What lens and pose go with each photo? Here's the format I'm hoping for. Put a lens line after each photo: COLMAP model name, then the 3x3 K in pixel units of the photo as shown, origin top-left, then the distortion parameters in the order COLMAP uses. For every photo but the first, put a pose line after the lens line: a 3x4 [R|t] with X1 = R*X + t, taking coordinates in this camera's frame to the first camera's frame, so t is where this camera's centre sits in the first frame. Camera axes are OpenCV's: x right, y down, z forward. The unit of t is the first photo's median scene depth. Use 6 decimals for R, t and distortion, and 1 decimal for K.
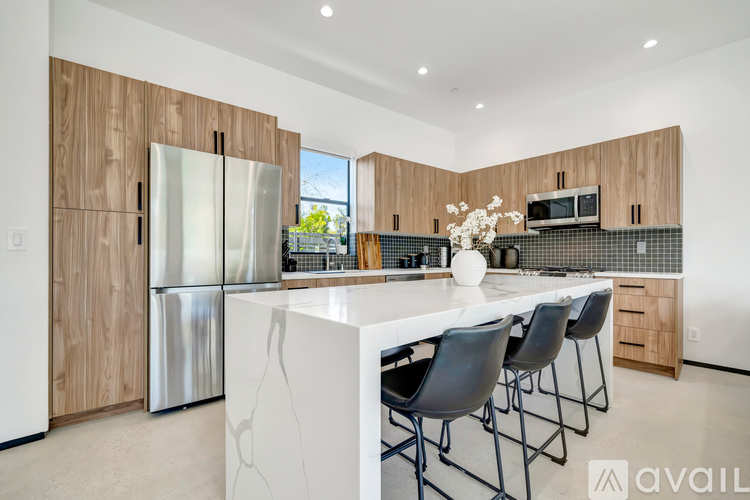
lens RADIAL K [[329.9, 0, 376.6], [0, 329.9, 254.7], [0, 0, 1]] dist [0.002925, 0.000177]
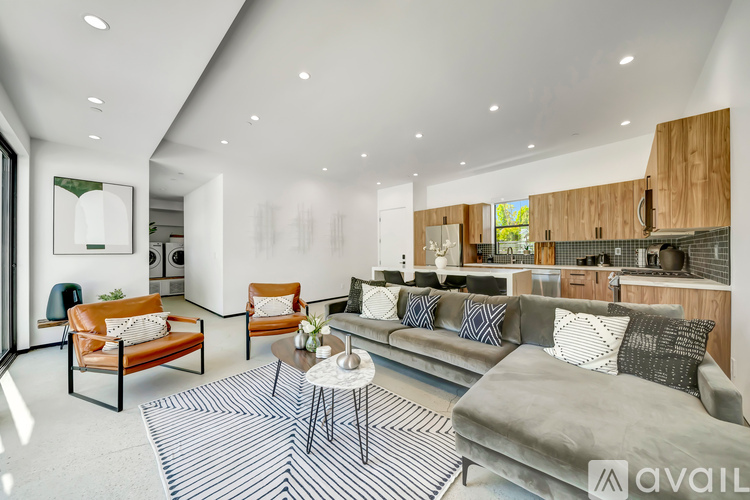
lens RADIAL K [[258.1, 0, 375.0], [0, 258.1, 250.0], [0, 0, 1]] dist [0.000972, 0.000038]
pose [[0.084766, -0.009102, -0.996359, 1.275608], [0.015381, 0.999851, -0.007825, -0.032489], [0.996282, -0.014662, 0.084894, 0.089321]]
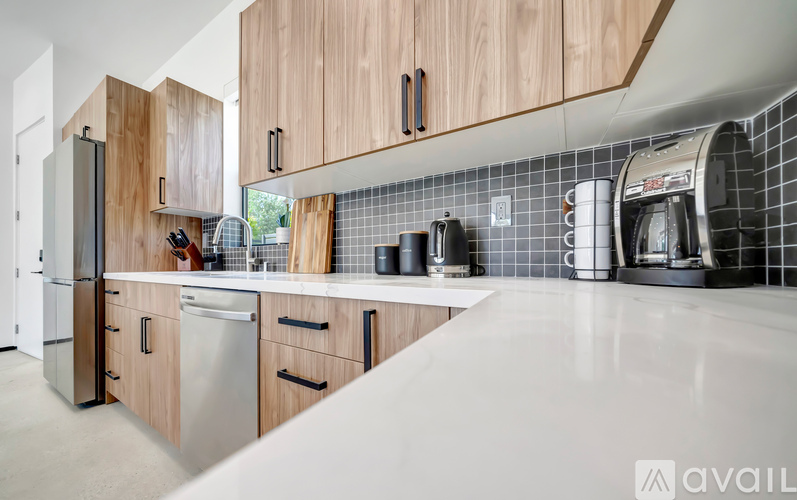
lens RADIAL K [[262.9, 0, 400.5], [0, 262.9, 263.2], [0, 0, 1]] dist [0.000021, -0.000009]
pose [[0.371966, -0.003322, -0.928241, 0.419810], [0.009096, 0.999959, 0.000066, 0.035528], [0.928202, -0.008468, 0.371980, 1.085867]]
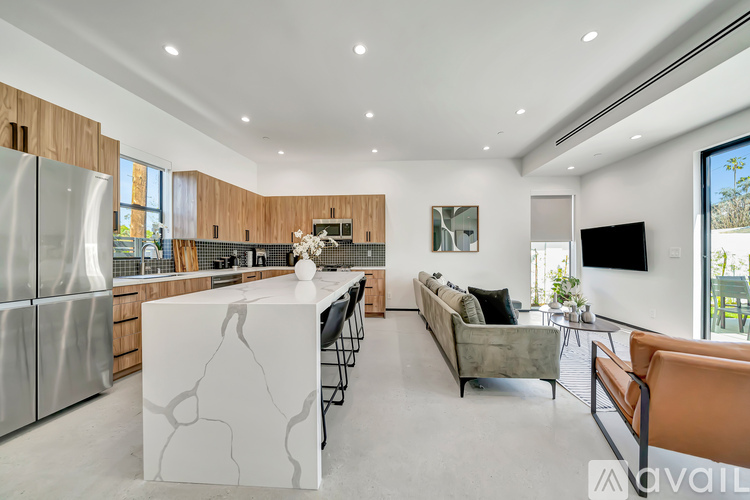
lens RADIAL K [[258.1, 0, 375.0], [0, 258.1, 250.0], [0, 0, 1]] dist [0.000972, 0.000038]
pose [[0.729838, 0.008460, 0.683568, -0.171388], [-0.000796, 0.999933, -0.011525, -0.021668], [-0.683619, 0.007867, 0.729796, -0.095929]]
